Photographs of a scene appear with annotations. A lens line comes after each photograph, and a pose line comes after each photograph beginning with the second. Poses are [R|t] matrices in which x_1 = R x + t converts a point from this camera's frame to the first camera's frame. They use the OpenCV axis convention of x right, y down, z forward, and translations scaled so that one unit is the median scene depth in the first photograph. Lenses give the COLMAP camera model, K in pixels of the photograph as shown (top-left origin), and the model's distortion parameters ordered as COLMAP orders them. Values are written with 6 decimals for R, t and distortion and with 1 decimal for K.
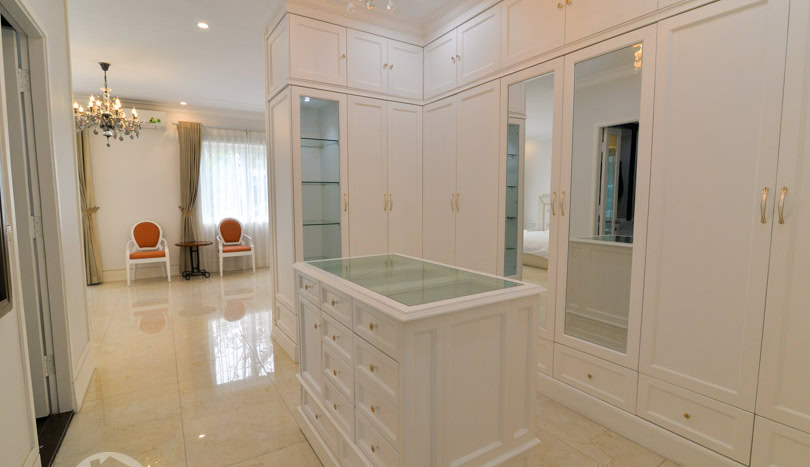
lens RADIAL K [[375.4, 0, 409.5], [0, 375.4, 233.4], [0, 0, 1]] dist [-0.020981, 0.000362]
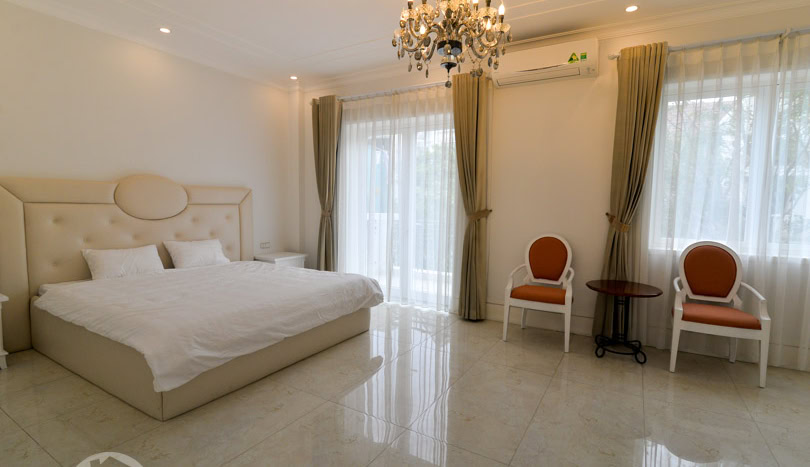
lens RADIAL K [[375.4, 0, 409.5], [0, 375.4, 233.4], [0, 0, 1]] dist [-0.020981, 0.000362]
pose [[0.427560, 0.080626, -0.900384, -0.249141], [-0.097496, 0.994318, 0.042740, -0.037844], [0.898714, 0.069510, 0.432991, 0.508467]]
